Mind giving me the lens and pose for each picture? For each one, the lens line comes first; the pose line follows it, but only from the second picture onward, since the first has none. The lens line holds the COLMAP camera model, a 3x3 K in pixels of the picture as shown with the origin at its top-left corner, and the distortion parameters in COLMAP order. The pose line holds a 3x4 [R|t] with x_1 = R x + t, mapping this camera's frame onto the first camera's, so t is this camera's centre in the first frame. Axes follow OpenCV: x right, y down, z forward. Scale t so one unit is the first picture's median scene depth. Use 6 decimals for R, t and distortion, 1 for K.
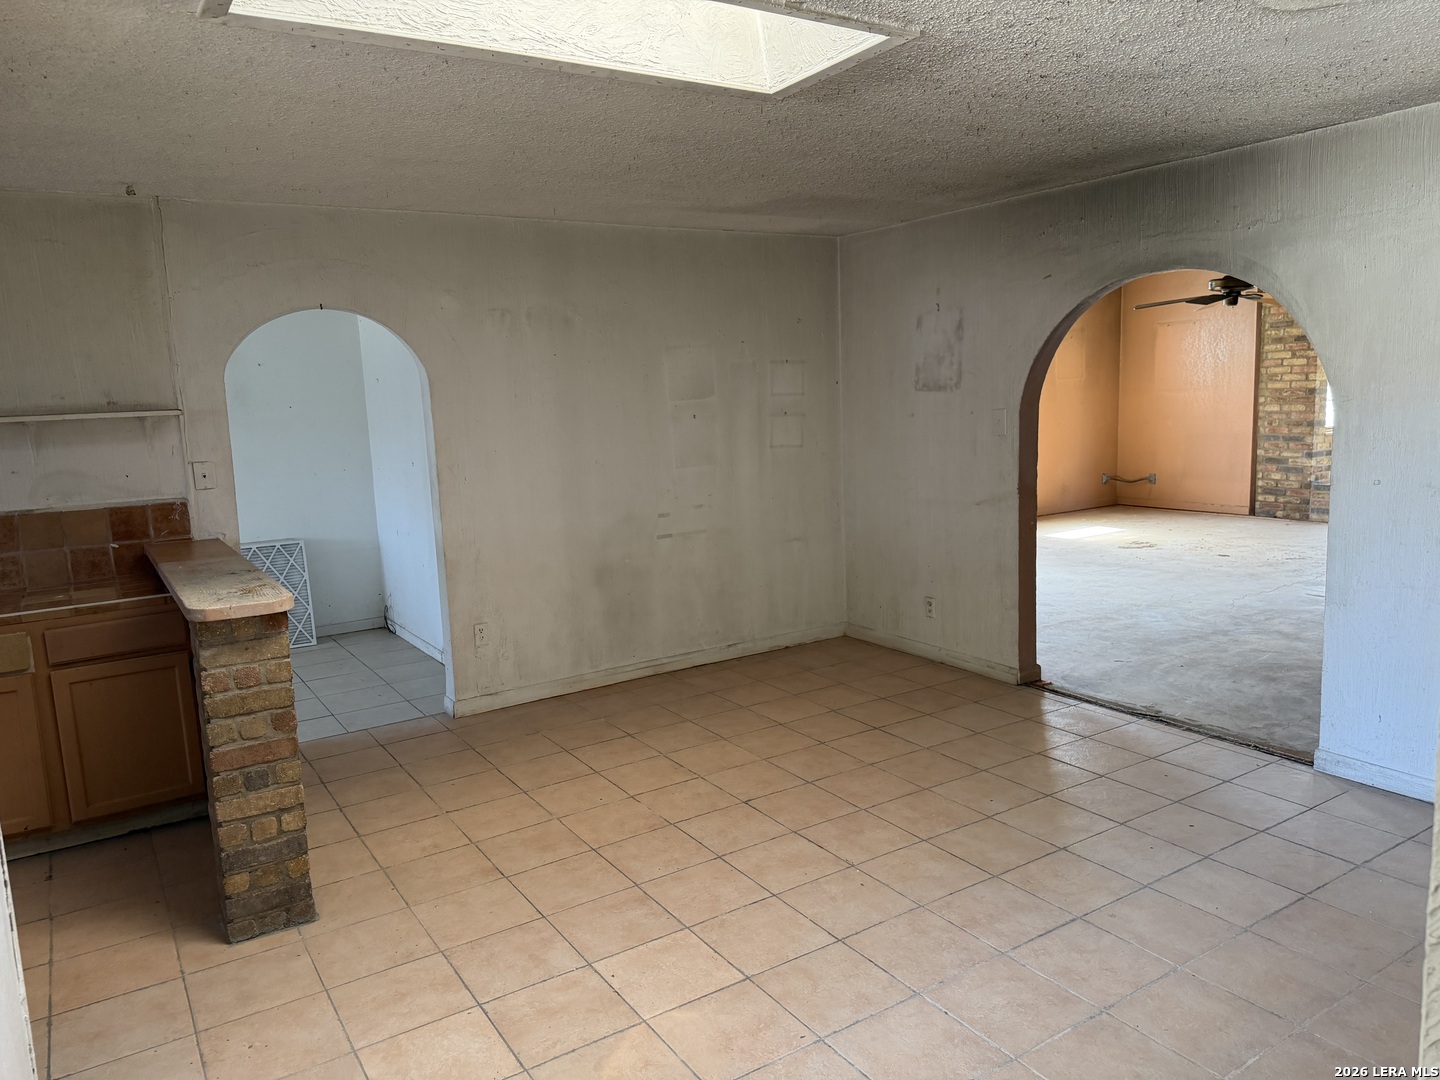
lens RADIAL K [[1008.4, 0, 742.8], [0, 1008.4, 540.0], [0, 0, 1]] dist [0.081461, -0.089640]
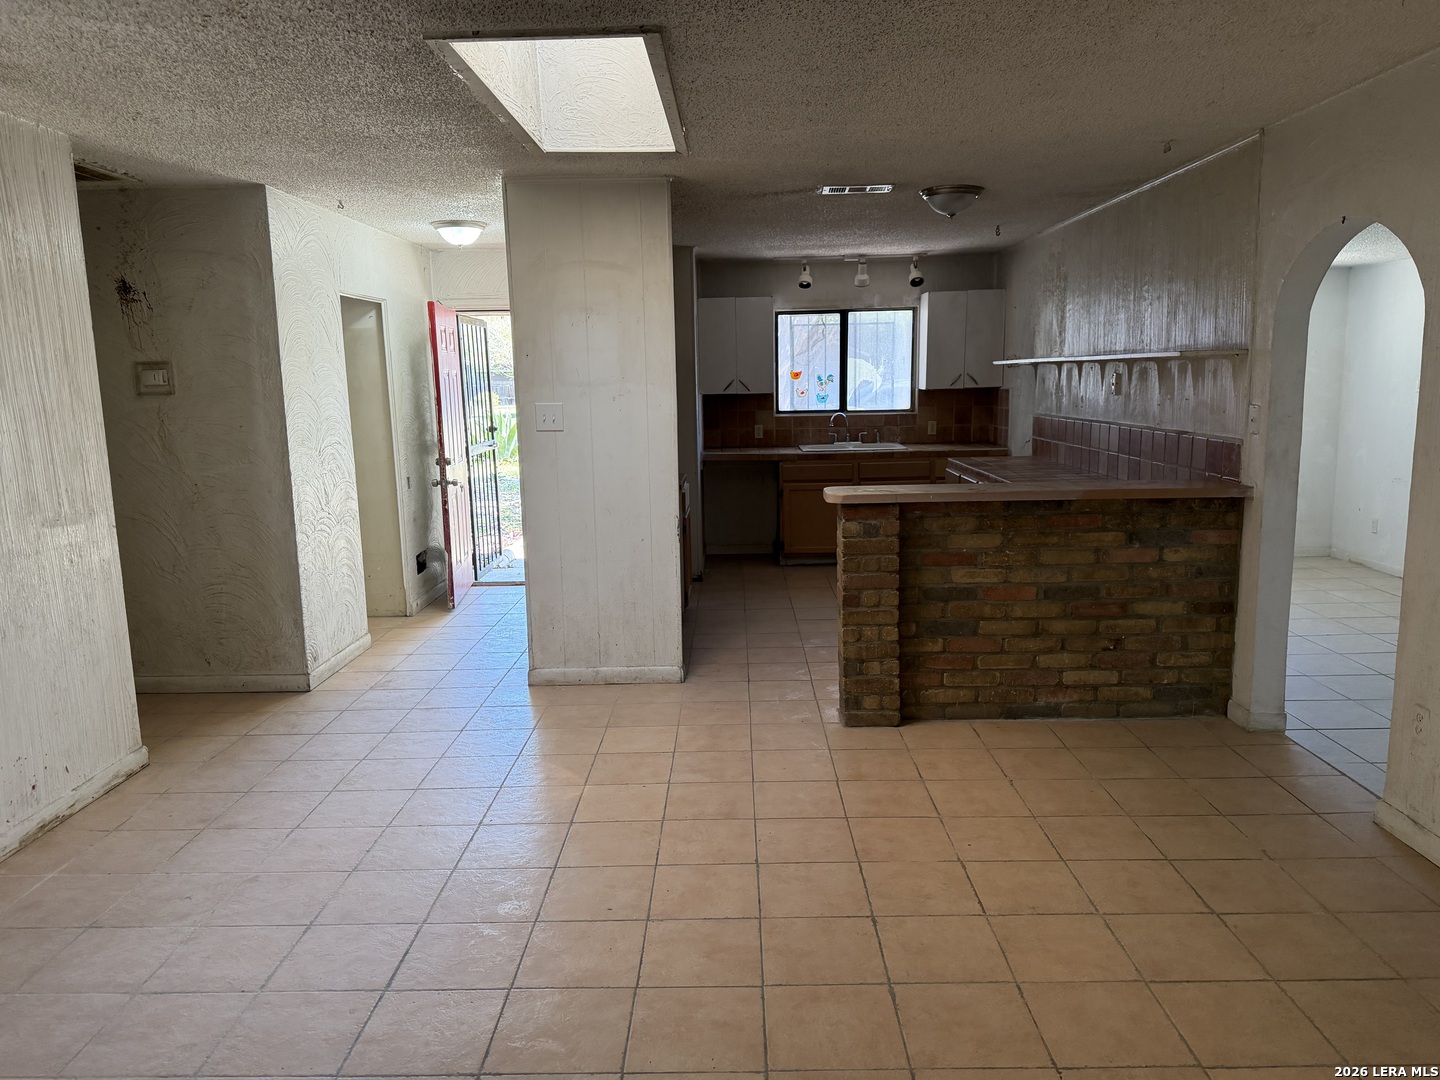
lens RADIAL K [[1008.4, 0, 707.4], [0, 1008.4, 545.3], [0, 0, 1]] dist [0.081461, -0.089640]
pose [[-0.574443, 0.188036, -0.796654, 0.228794], [-0.078031, 0.956245, 0.281970, -0.074932], [0.814816, 0.224140, -0.534636, 0.462205]]
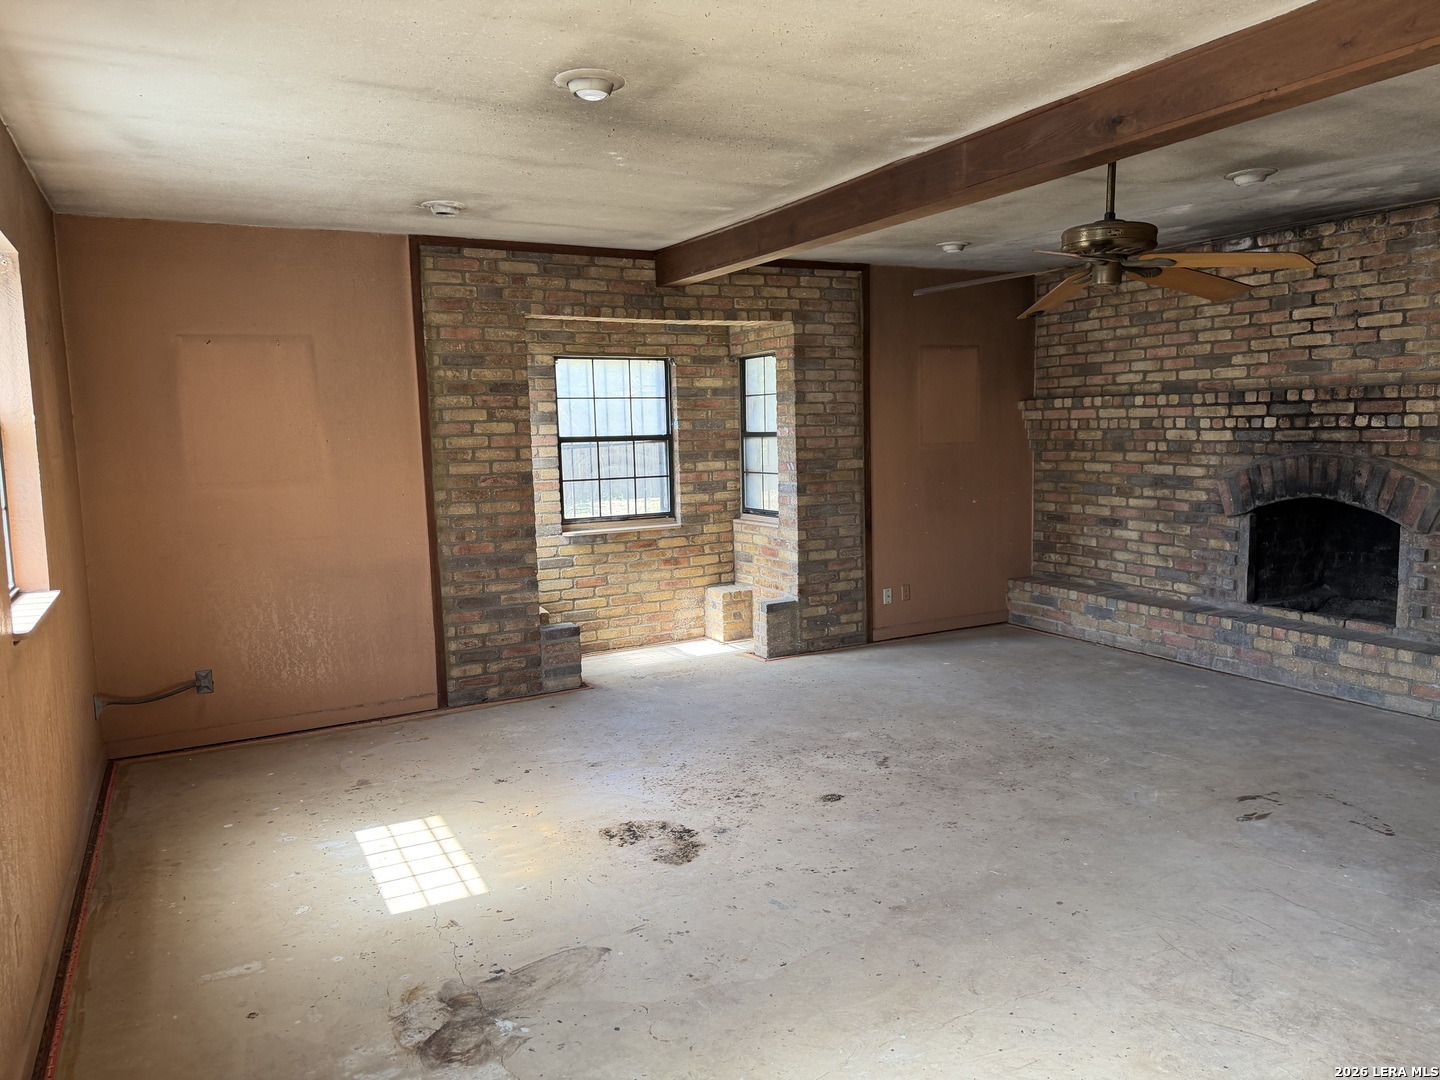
lens RADIAL K [[1008.4, 0, 726.6], [0, 1008.4, 539.0], [0, 0, 1]] dist [0.081461, -0.089640]
pose [[0.098127, -0.076052, 0.992264, -0.014771], [0.170298, 0.983652, 0.058551, -0.123693], [-0.980495, 0.163235, 0.109474, 0.820018]]
